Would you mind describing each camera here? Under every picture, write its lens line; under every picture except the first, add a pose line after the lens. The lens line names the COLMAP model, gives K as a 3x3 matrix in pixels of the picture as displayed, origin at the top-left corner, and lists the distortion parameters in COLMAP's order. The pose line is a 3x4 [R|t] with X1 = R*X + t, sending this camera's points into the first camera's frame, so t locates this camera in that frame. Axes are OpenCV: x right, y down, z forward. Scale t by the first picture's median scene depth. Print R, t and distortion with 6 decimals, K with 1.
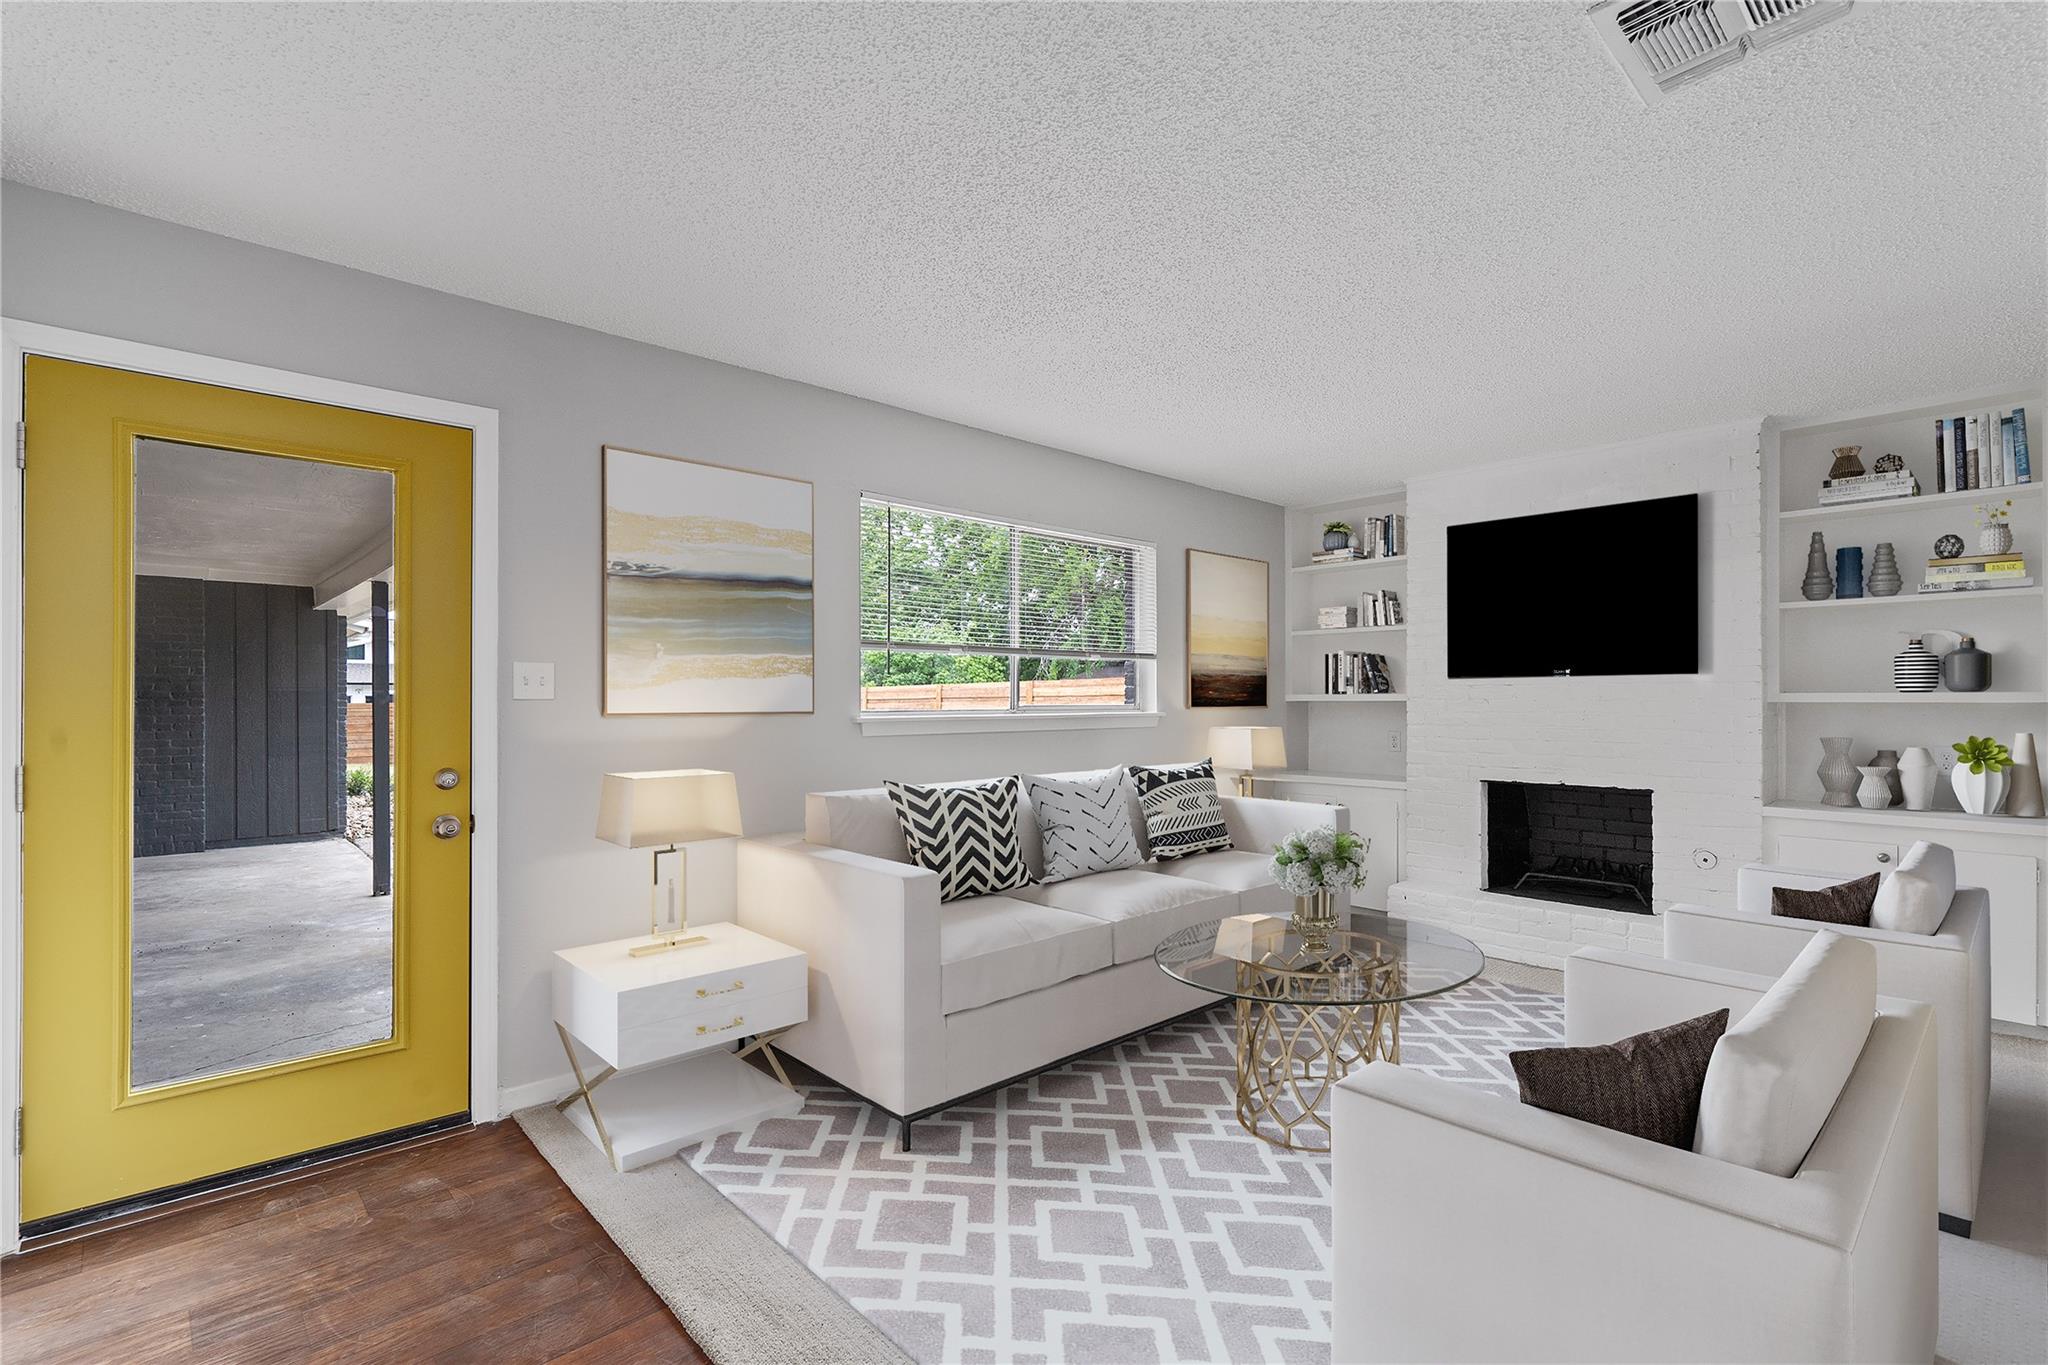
lens RADIAL K [[922.3, 0, 1003.8], [0, 922.3, 687.6], [0, 0, 1]] dist [0.002966, 0.000615]
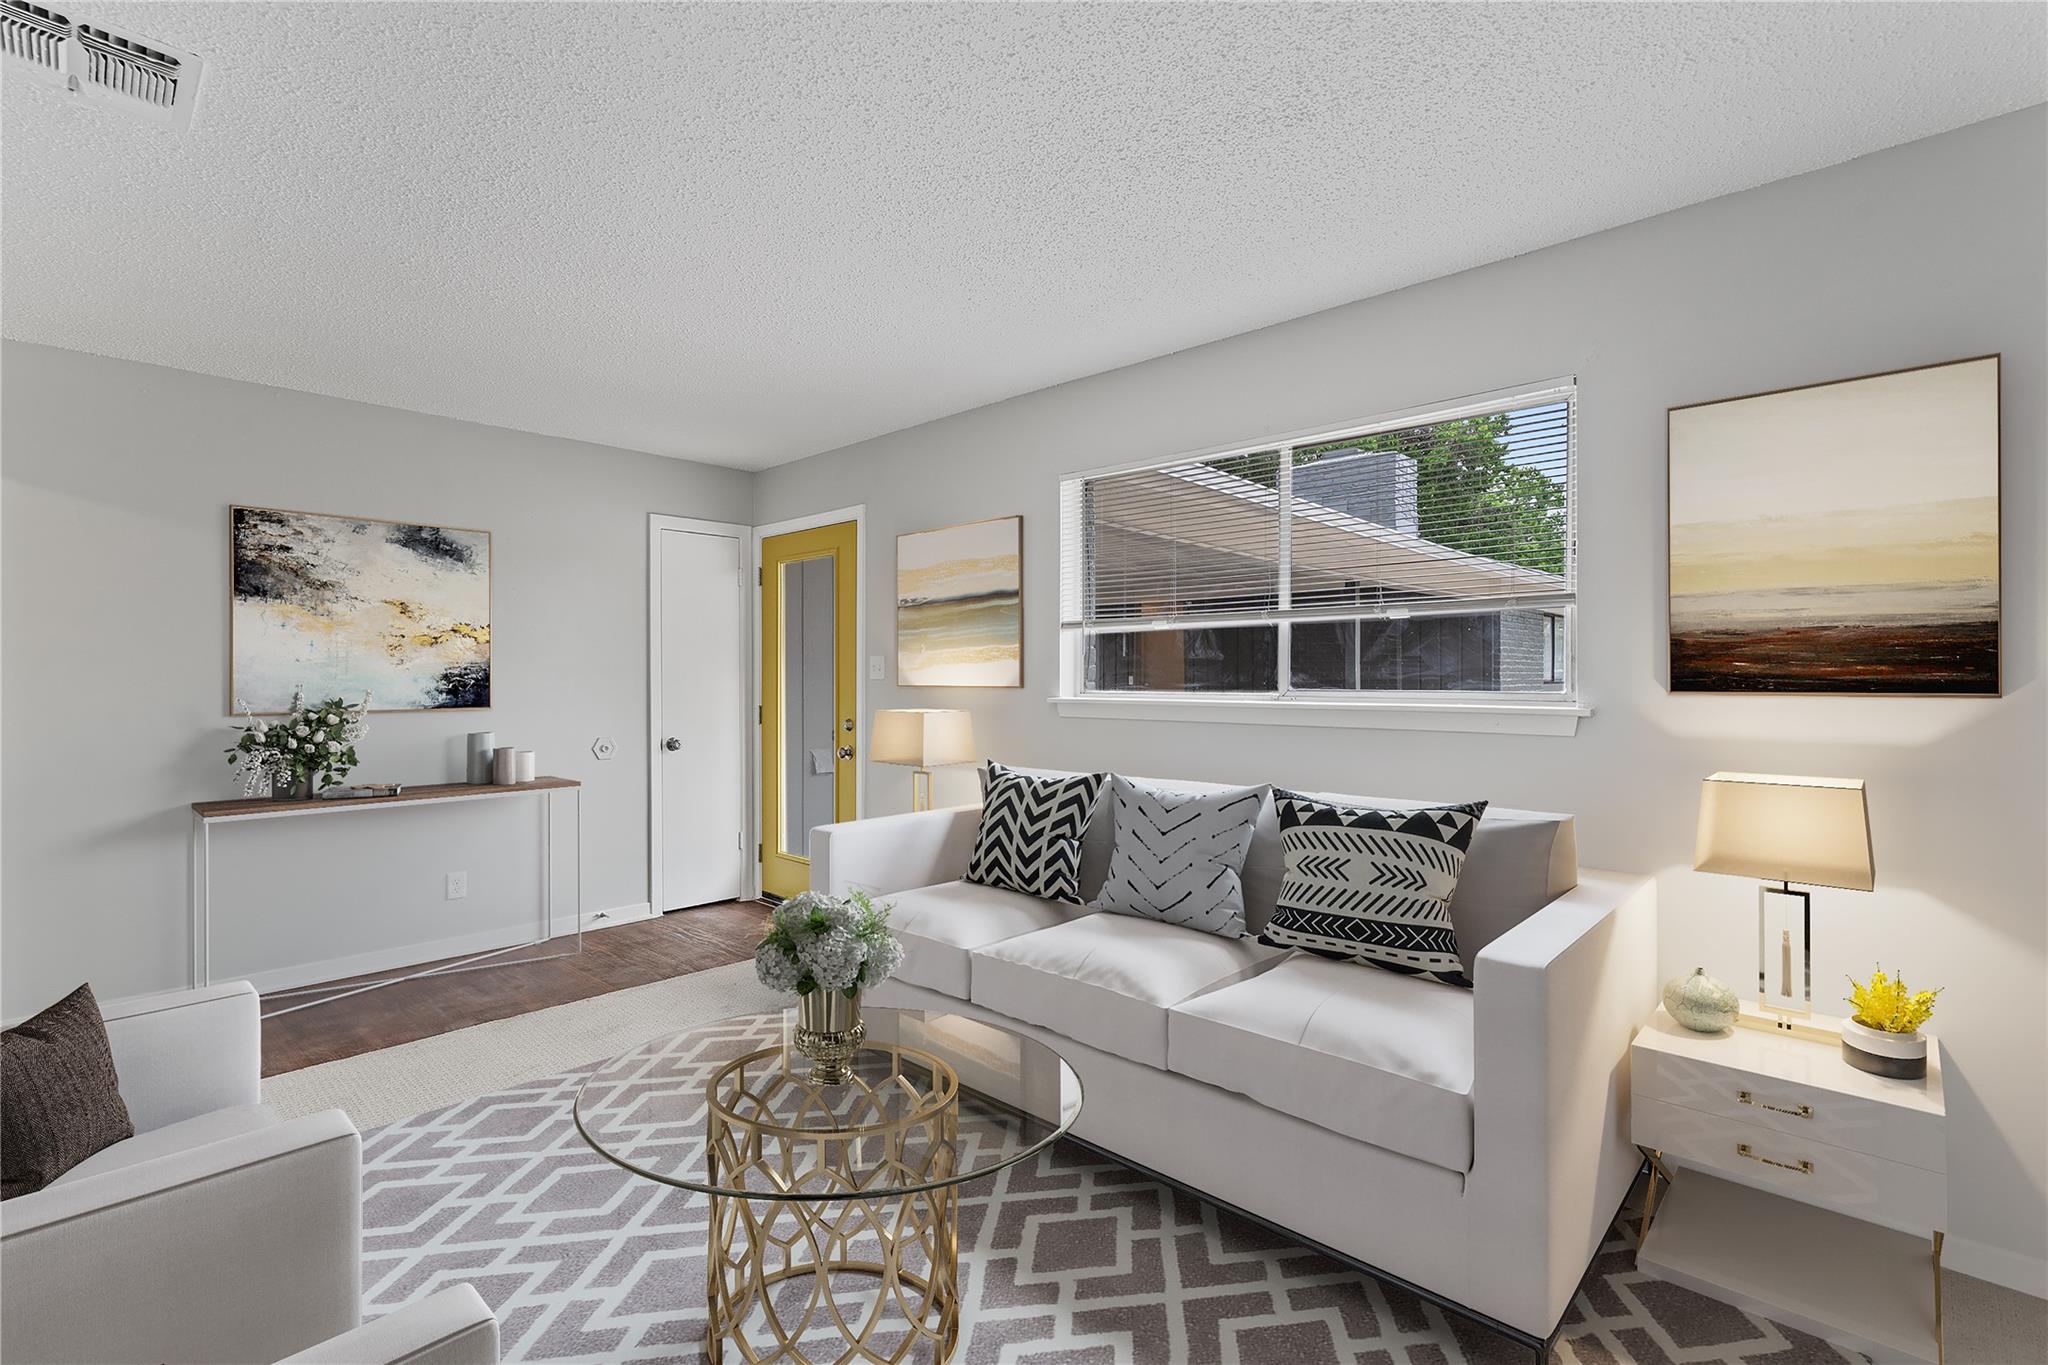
lens RADIAL K [[922.3, 0, 1003.8], [0, 922.3, 687.6], [0, 0, 1]] dist [0.002966, 0.000615]
pose [[0.053545, -0.000518, -0.998565, 0.835098], [0.015837, 0.999875, 0.000331, 0.013531], [0.998440, -0.015832, 0.053547, 0.851594]]
